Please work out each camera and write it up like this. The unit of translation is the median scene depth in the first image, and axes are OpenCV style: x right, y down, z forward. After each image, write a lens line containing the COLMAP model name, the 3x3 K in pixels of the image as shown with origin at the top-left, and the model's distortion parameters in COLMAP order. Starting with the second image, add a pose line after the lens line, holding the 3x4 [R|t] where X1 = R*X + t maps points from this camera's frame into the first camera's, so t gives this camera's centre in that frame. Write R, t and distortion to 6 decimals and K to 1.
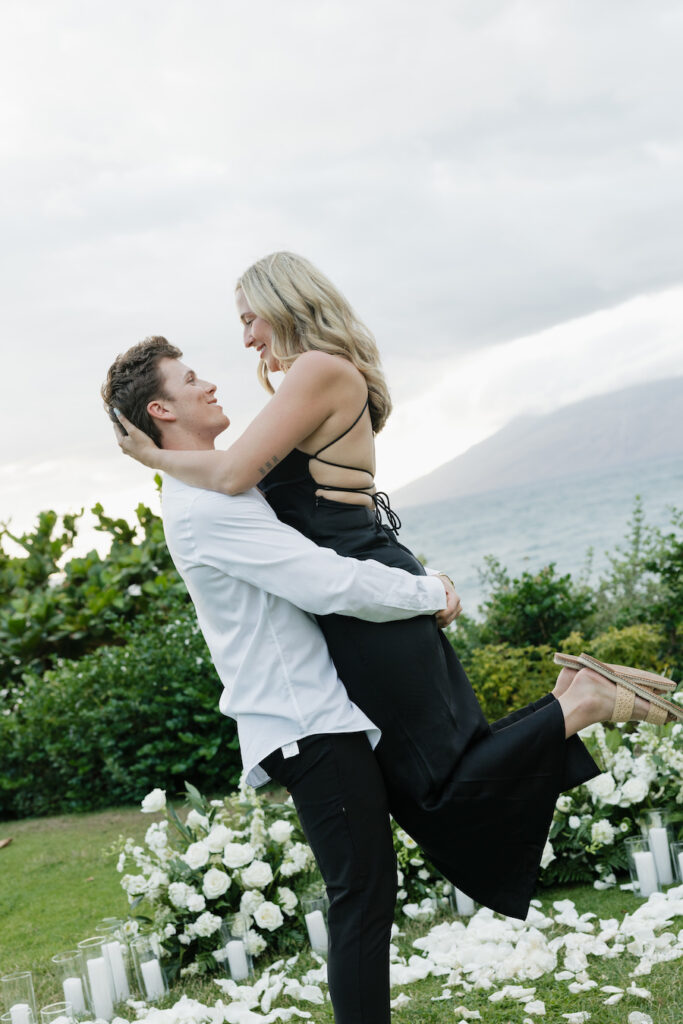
lens RADIAL K [[1449.0, 0, 341.5], [0, 1449.0, 512.0], [0, 0, 1]] dist [0.087565, 0.001311]
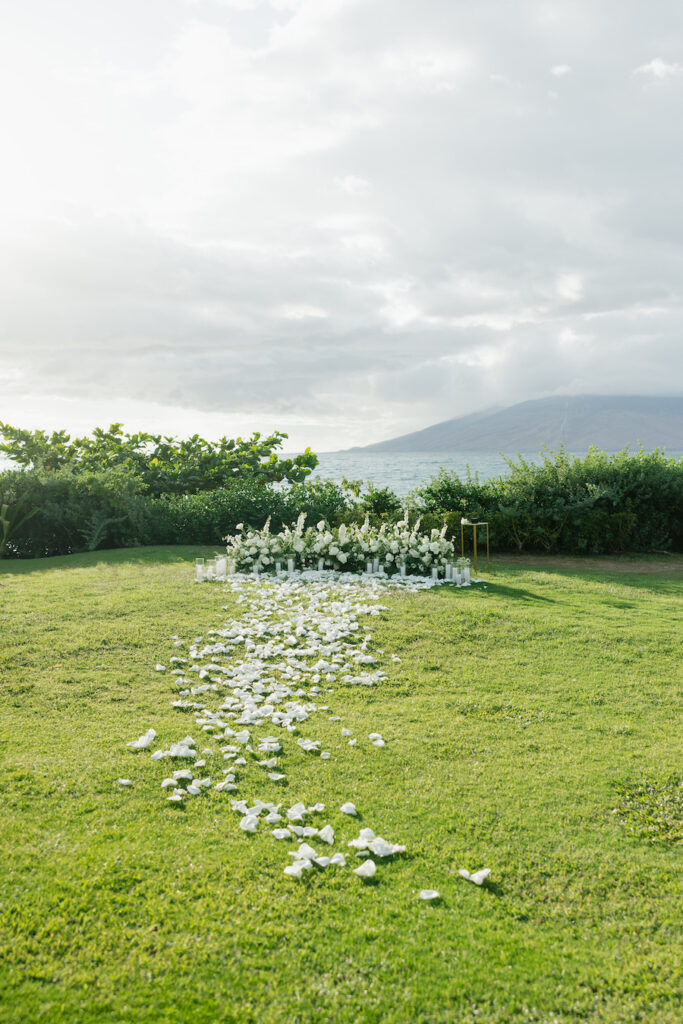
lens RADIAL K [[1067.6, 0, 366.8], [0, 1067.6, 512.5], [0, 0, 1]] dist [0.006364, 0.000267]
pose [[0.982907, 0.183037, 0.019764, 0.119639], [-0.183904, 0.981151, 0.059347, -0.047962], [-0.008529, -0.061967, 0.998042, -1.616402]]
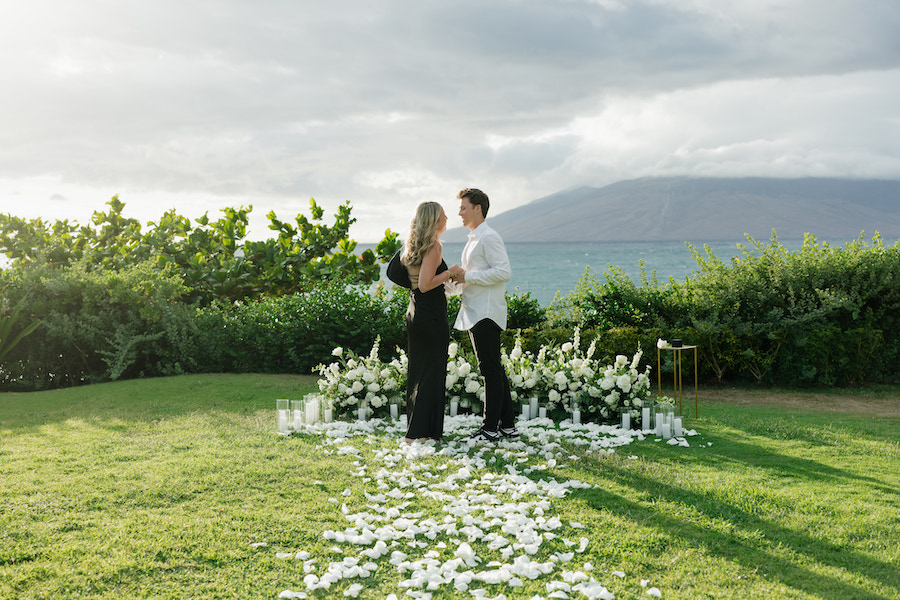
lens RADIAL K [[1271.2, 0, 450.0], [0, 1271.2, 300.0], [0, 0, 1]] dist [0.011772, -0.004725]
pose [[0.982520, 0.182569, 0.036368, -0.035361], [-0.184110, 0.981884, 0.044806, -0.019254], [-0.027529, -0.050719, 0.998333, -1.154625]]
